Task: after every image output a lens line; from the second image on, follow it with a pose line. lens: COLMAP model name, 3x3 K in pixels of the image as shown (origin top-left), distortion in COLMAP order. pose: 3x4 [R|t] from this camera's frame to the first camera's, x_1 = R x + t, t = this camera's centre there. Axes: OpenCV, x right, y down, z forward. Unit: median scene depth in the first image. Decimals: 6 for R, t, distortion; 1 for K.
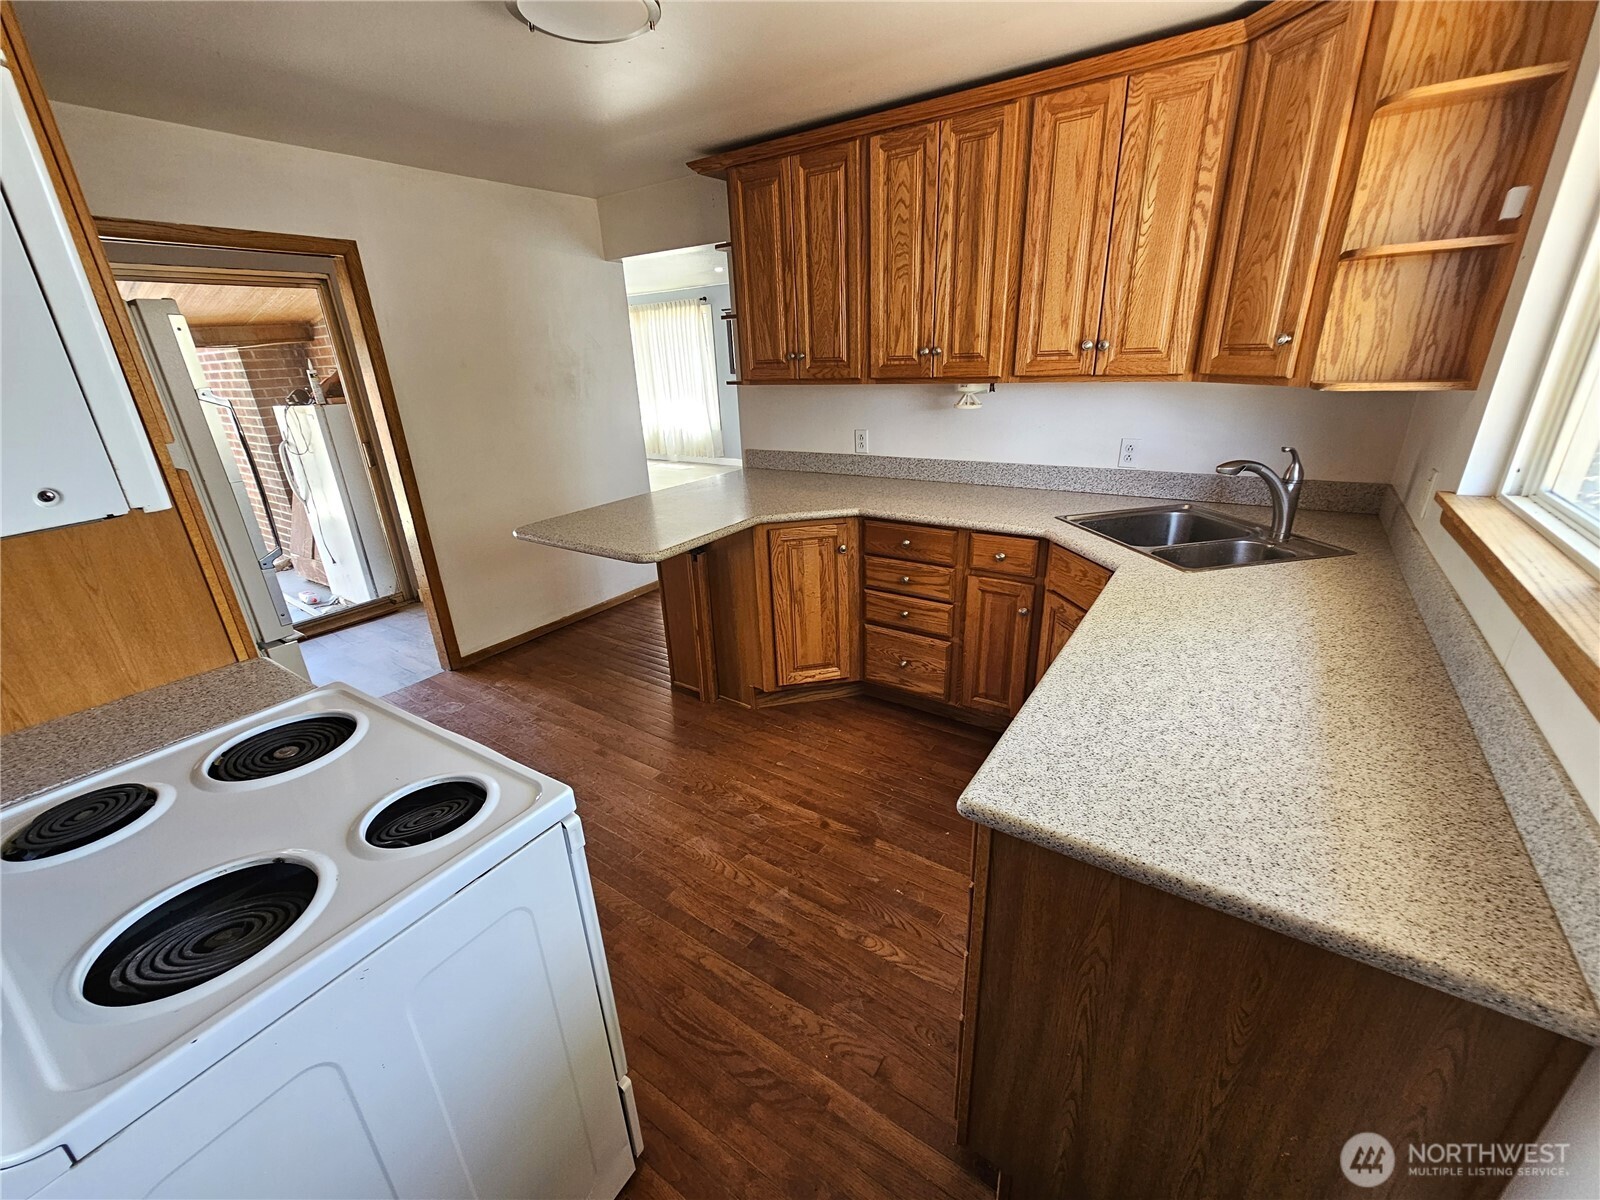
lens RADIAL K [[650.3, 0, 800.0], [0, 650.3, 600.0], [0, 0, 1]] dist [-0.002944, 0.000020]
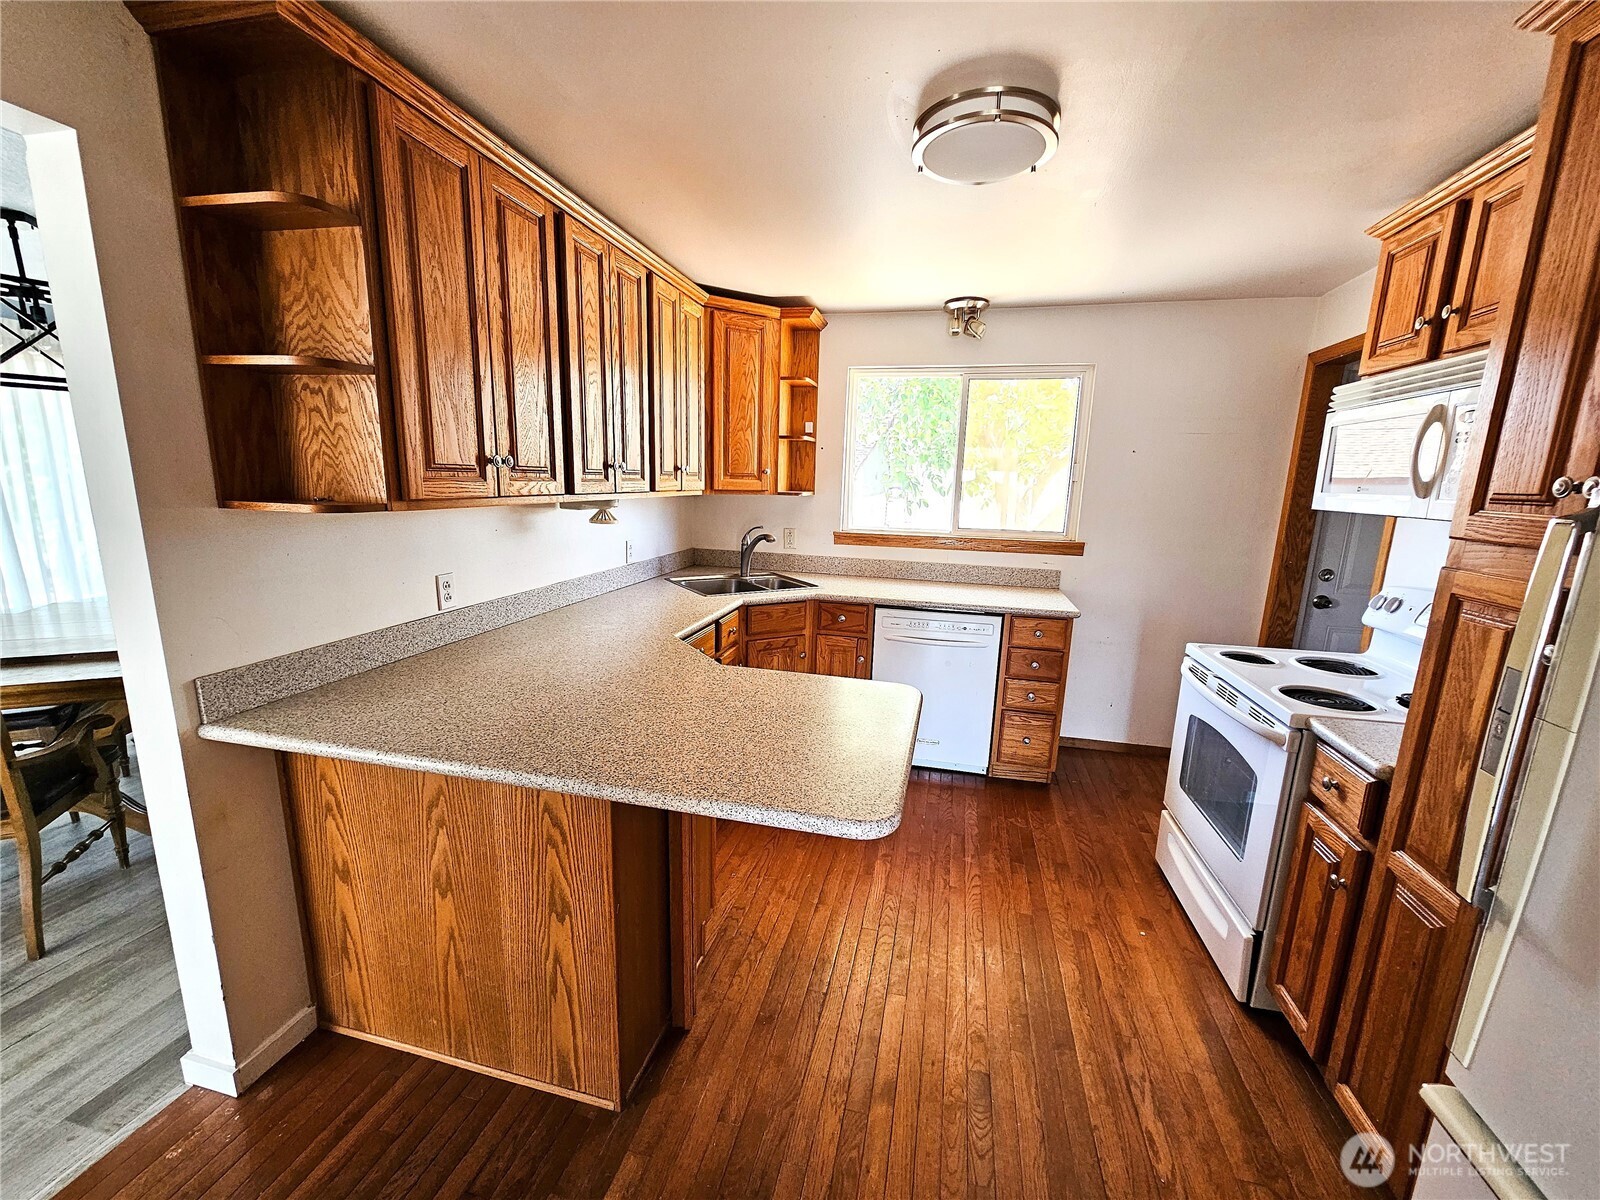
lens RADIAL K [[650.3, 0, 800.0], [0, 650.3, 600.0], [0, 0, 1]] dist [-0.002944, 0.000020]
pose [[-0.355276, -0.147780, 0.923006, -0.791841], [0.324331, 0.906595, 0.269992, -0.374415], [-0.876692, 0.395281, -0.274161, 1.102962]]
